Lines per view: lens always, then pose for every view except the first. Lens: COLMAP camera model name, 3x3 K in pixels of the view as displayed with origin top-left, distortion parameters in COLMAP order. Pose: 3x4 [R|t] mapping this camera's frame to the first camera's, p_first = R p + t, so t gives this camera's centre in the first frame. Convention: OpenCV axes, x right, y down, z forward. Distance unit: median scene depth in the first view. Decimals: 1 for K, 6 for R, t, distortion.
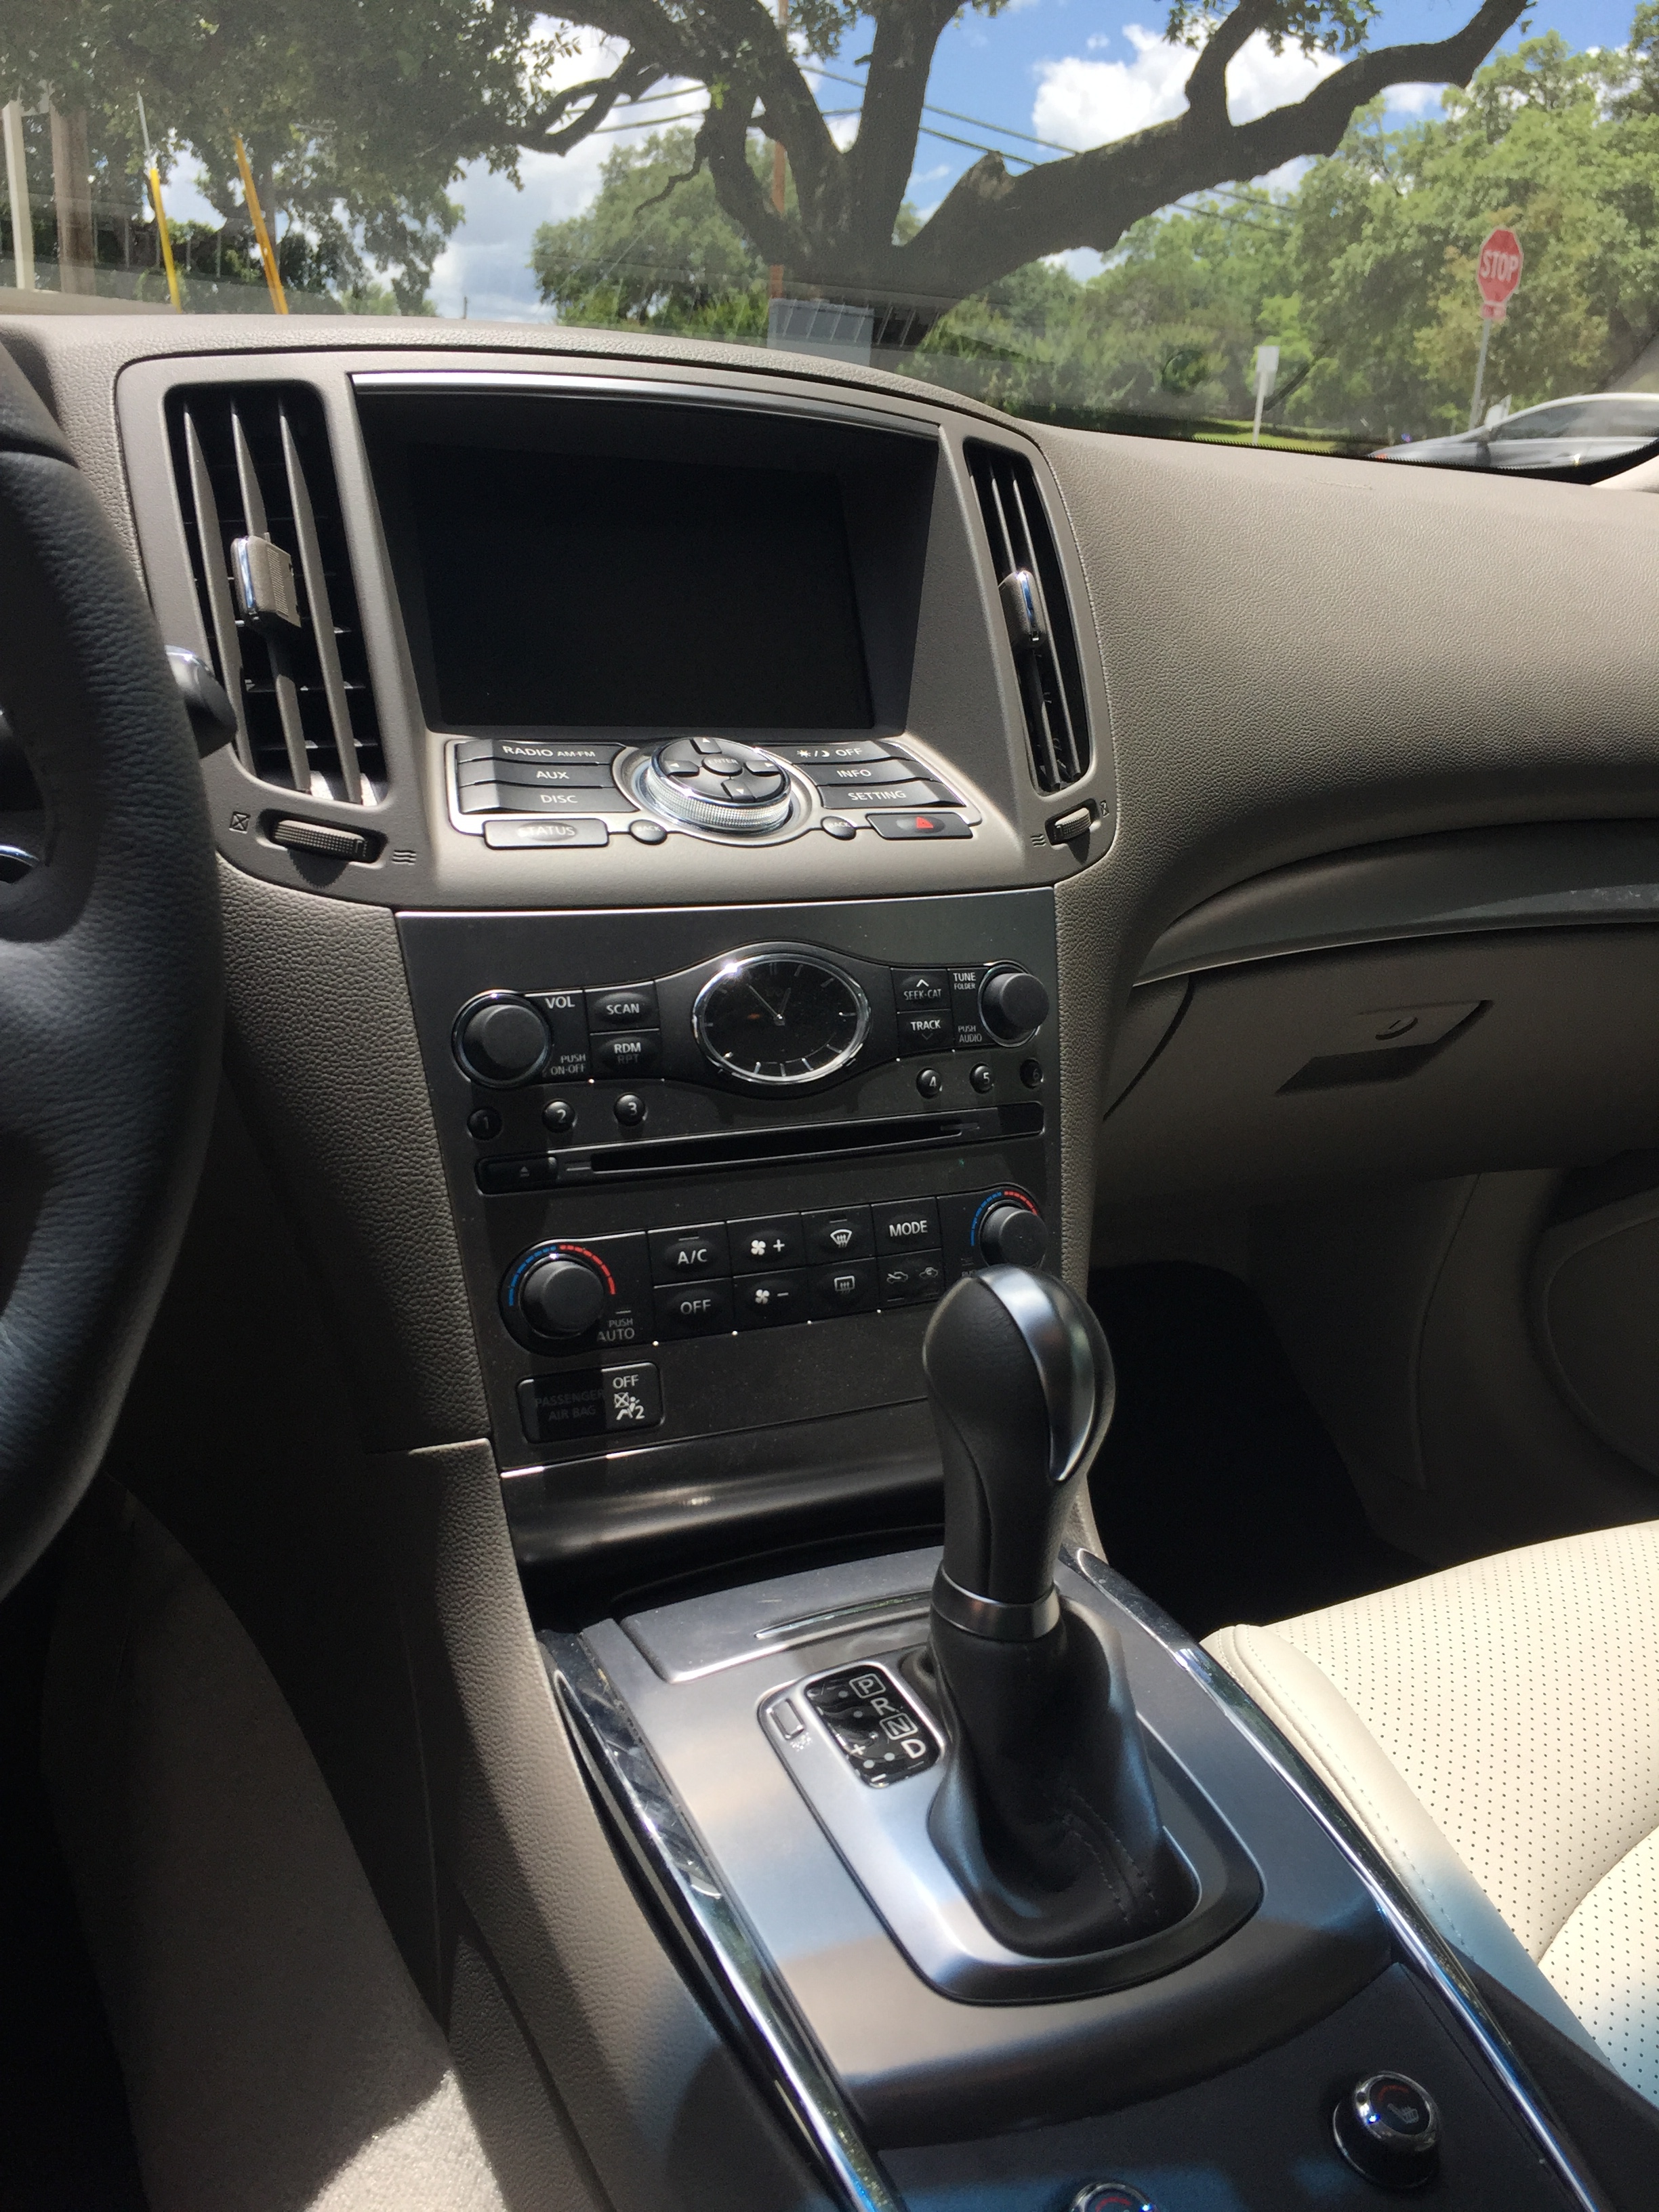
lens RADIAL K [[1872.2, 0, 816.8], [0, 1872.2, 1115.1], [0, 0, 1]] dist [0.026510, -0.043872]
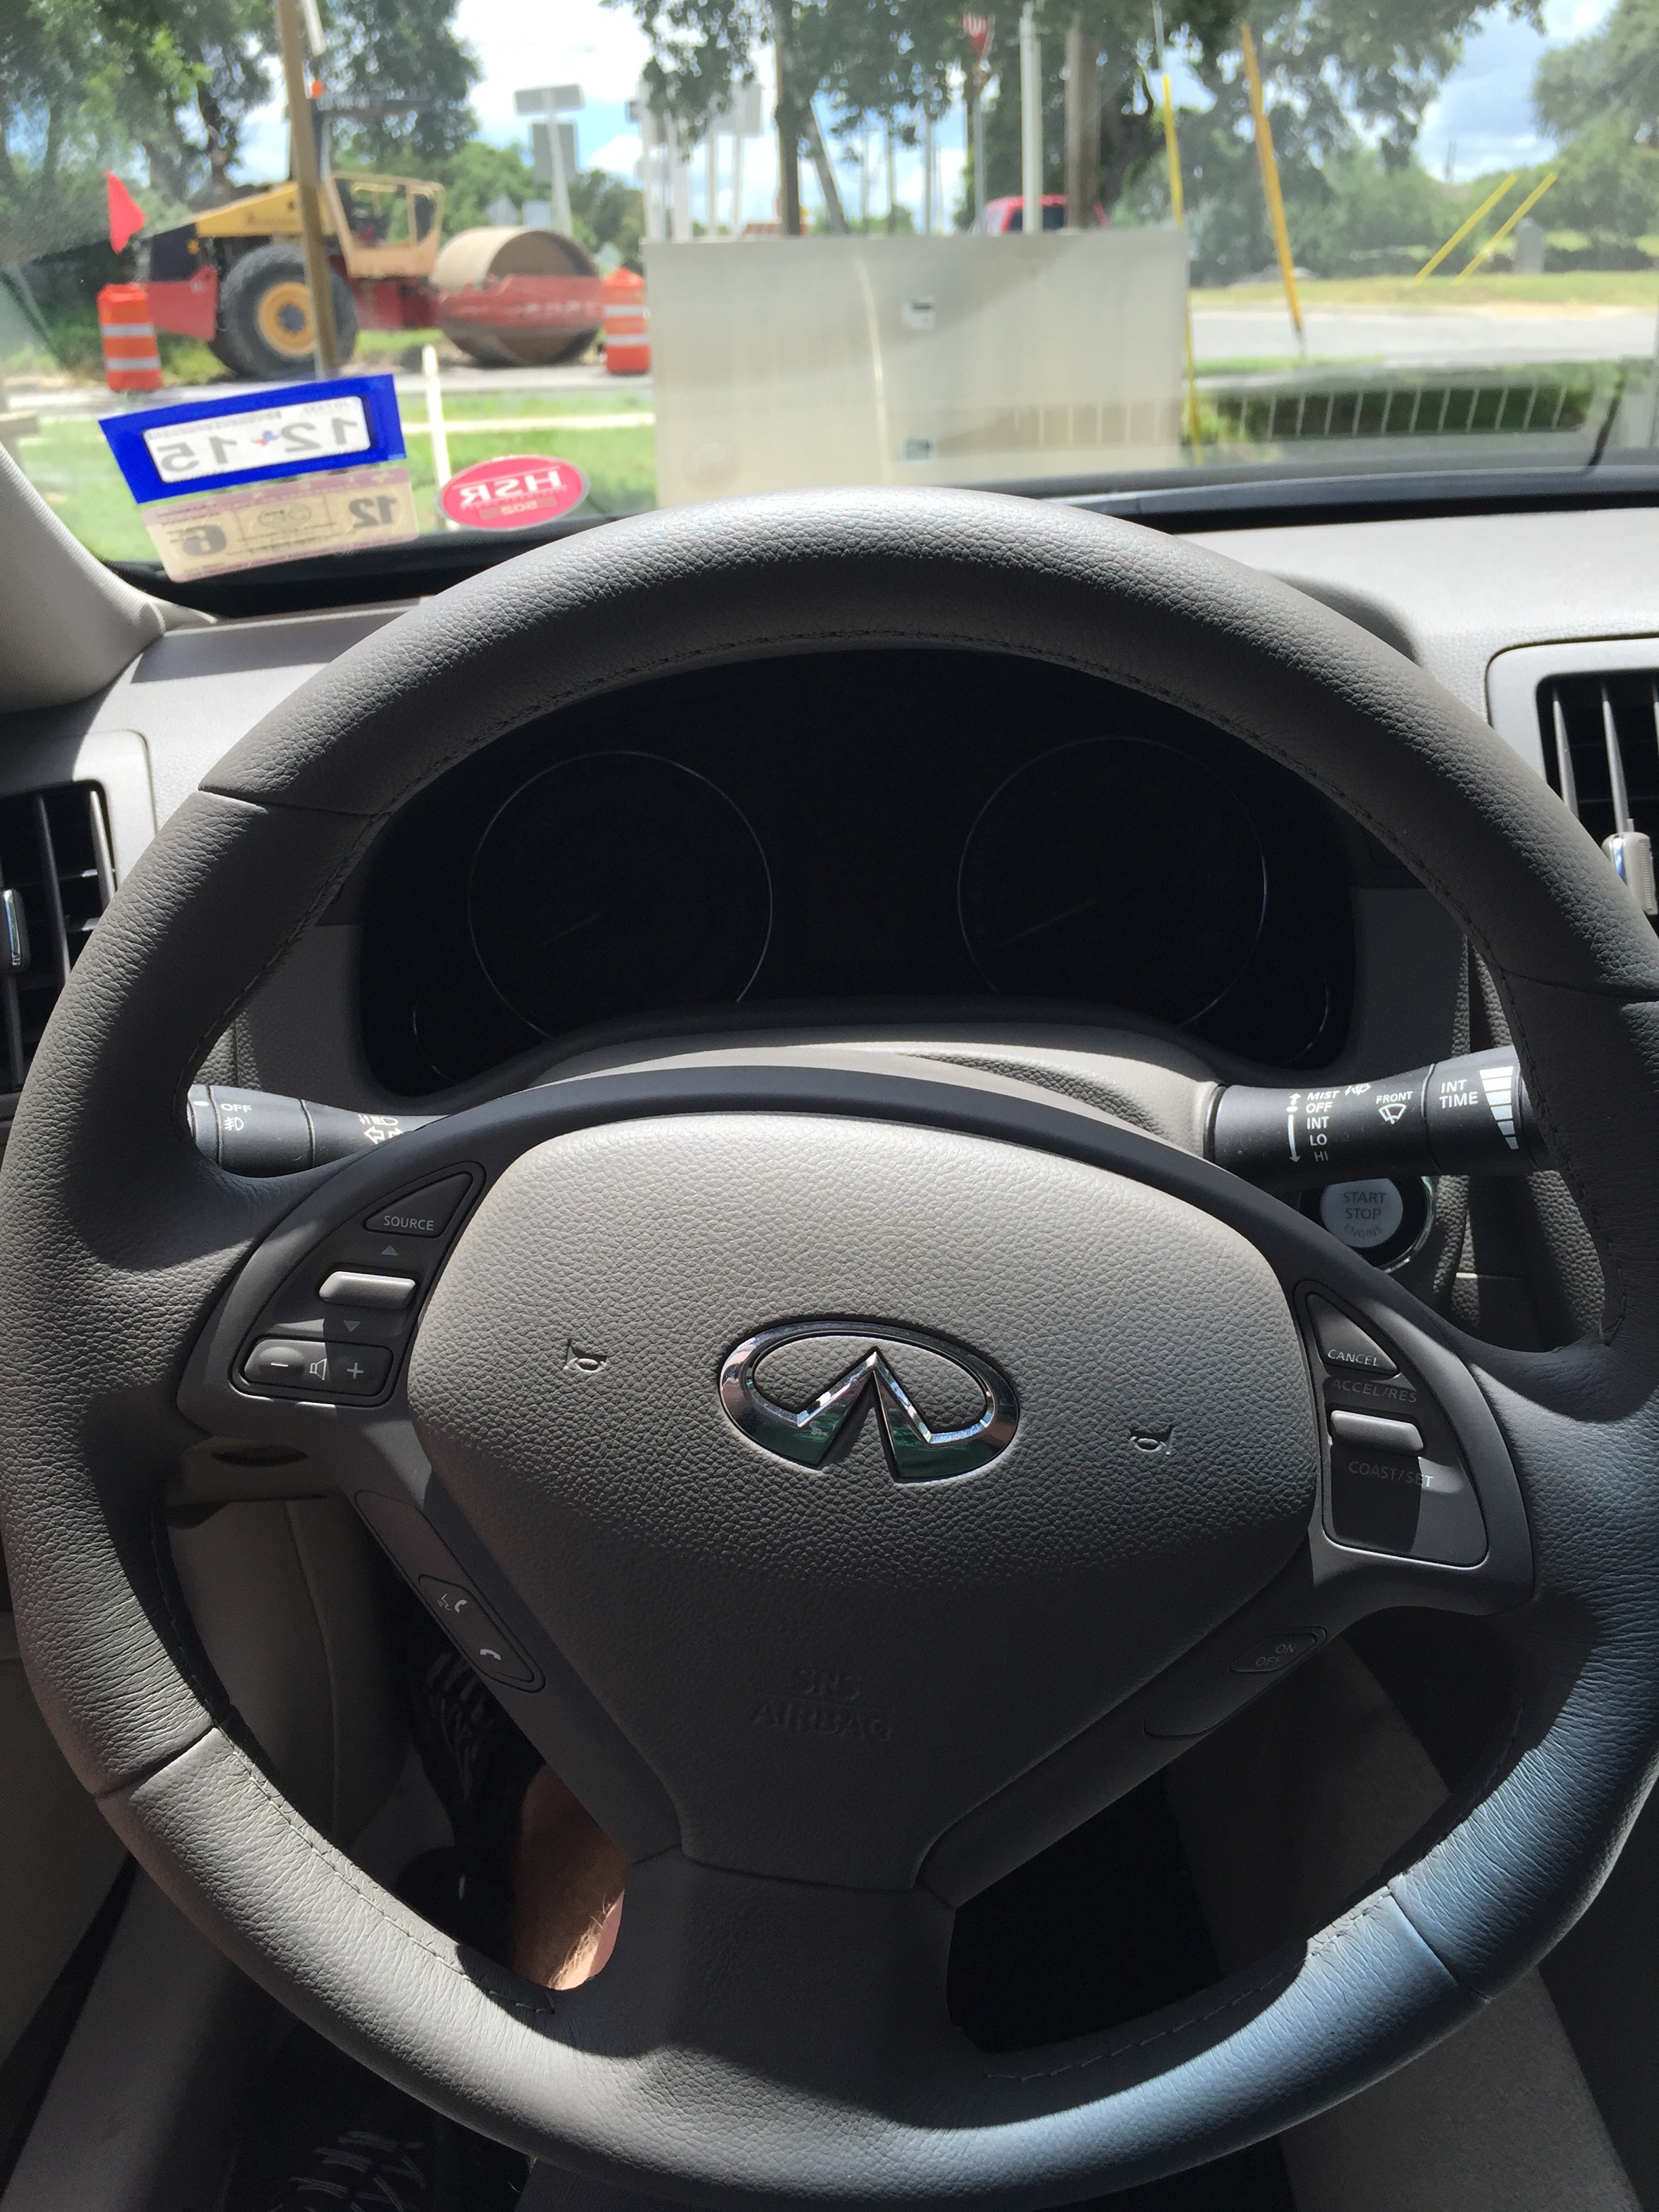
lens RADIAL K [[1872.2, 0, 834.7], [0, 1872.2, 1095.0], [0, 0, 1]] dist [0.026510, -0.043872]
pose [[0.892001, 0.086211, -0.443736, -0.345394], [-0.061842, 0.995689, 0.069132, -0.333551], [0.447782, -0.034224, 0.893487, -0.181686]]
